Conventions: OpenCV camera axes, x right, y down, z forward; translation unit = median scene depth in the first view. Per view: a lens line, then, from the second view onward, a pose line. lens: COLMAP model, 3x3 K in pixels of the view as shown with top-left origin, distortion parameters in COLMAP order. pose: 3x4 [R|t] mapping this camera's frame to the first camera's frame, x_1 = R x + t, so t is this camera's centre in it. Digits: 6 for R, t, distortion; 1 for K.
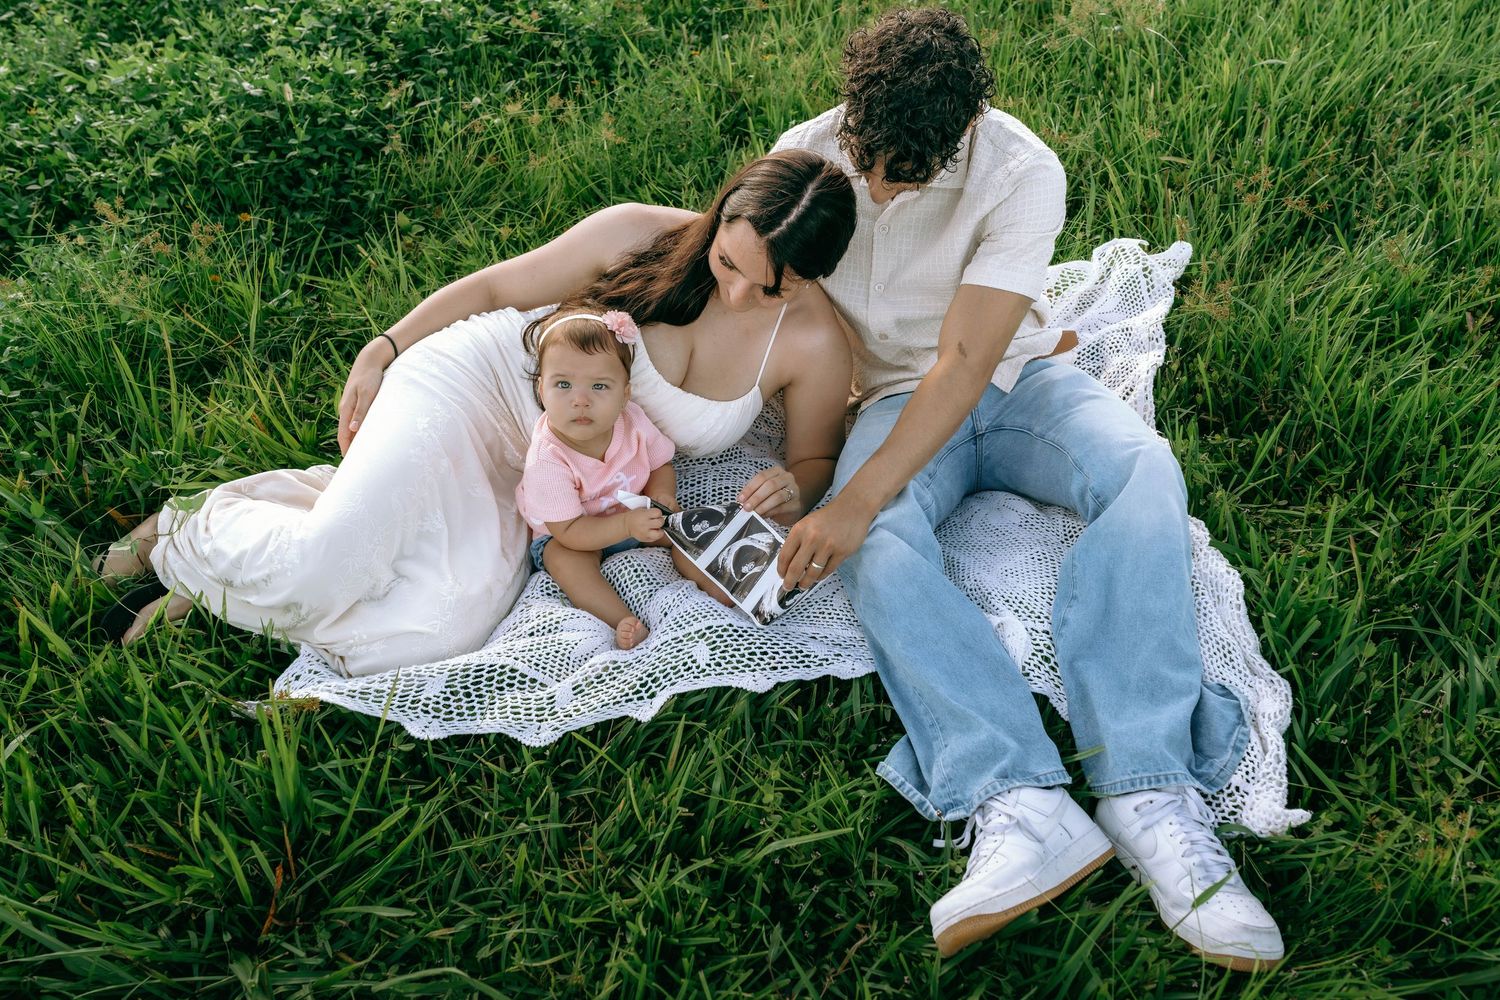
lens RADIAL K [[1235.5, 0, 750.3], [0, 1235.5, 507.6], [0, 0, 1]] dist [-0.005499, 0.018037]
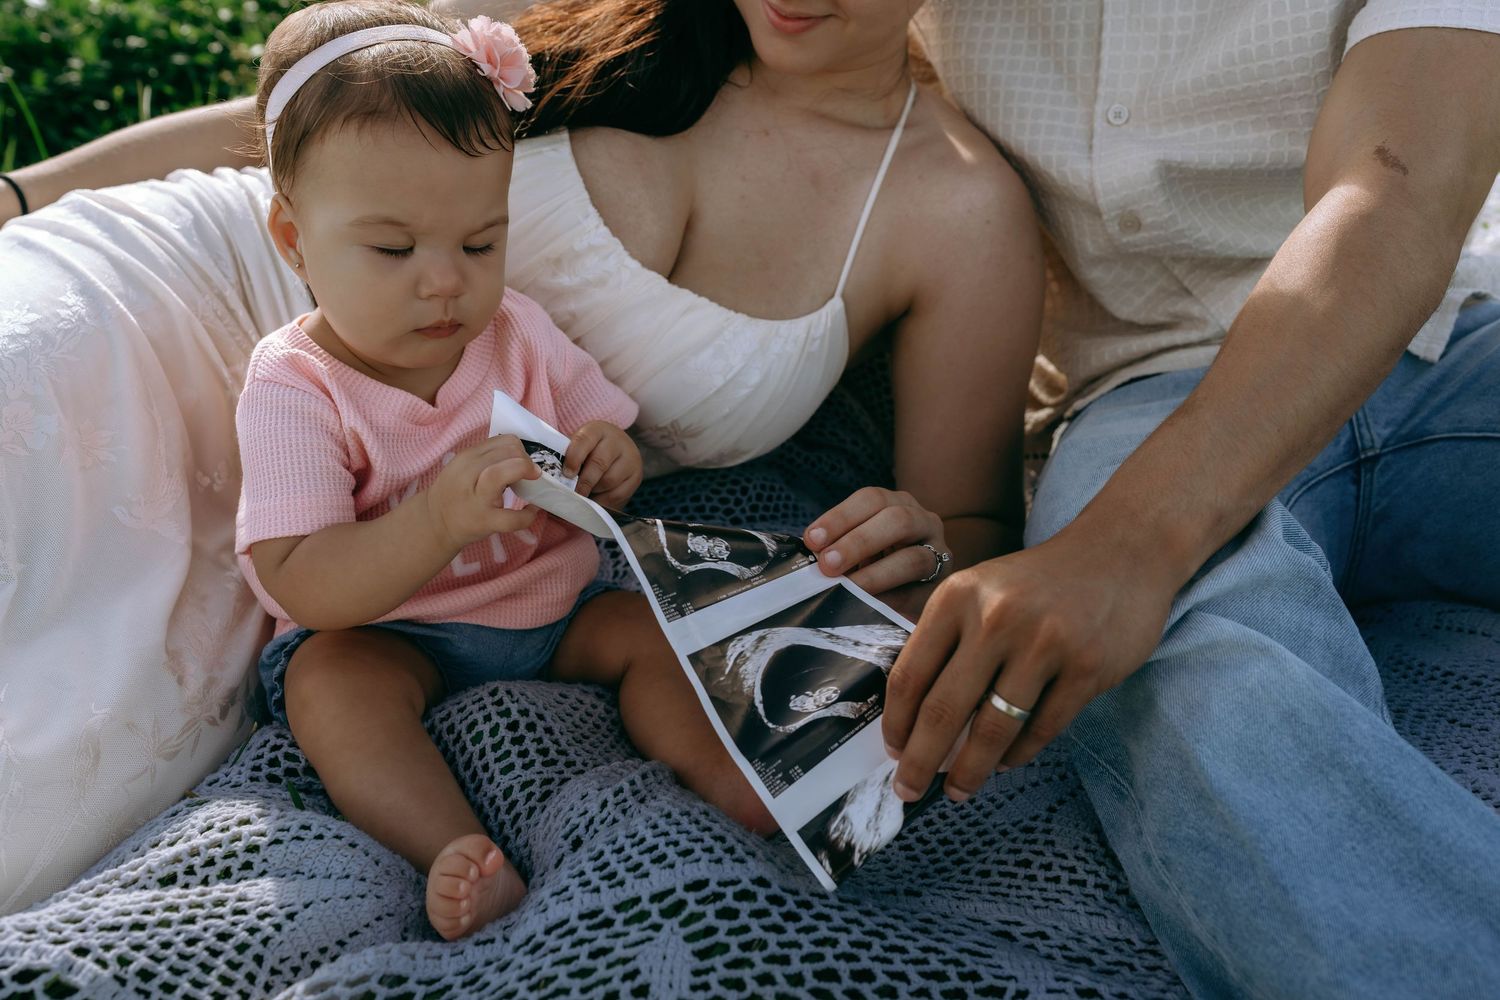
lens RADIAL K [[1330.0, 0, 750.0], [0, 1330.0, 500.0], [0, 0, 1]] dist [-0.009830, -0.015432]
pose [[0.998735, 0.042198, -0.027349, -0.013723], [-0.047276, 0.973269, -0.224749, 0.075284], [0.017134, 0.225757, 0.974033, 0.625814]]
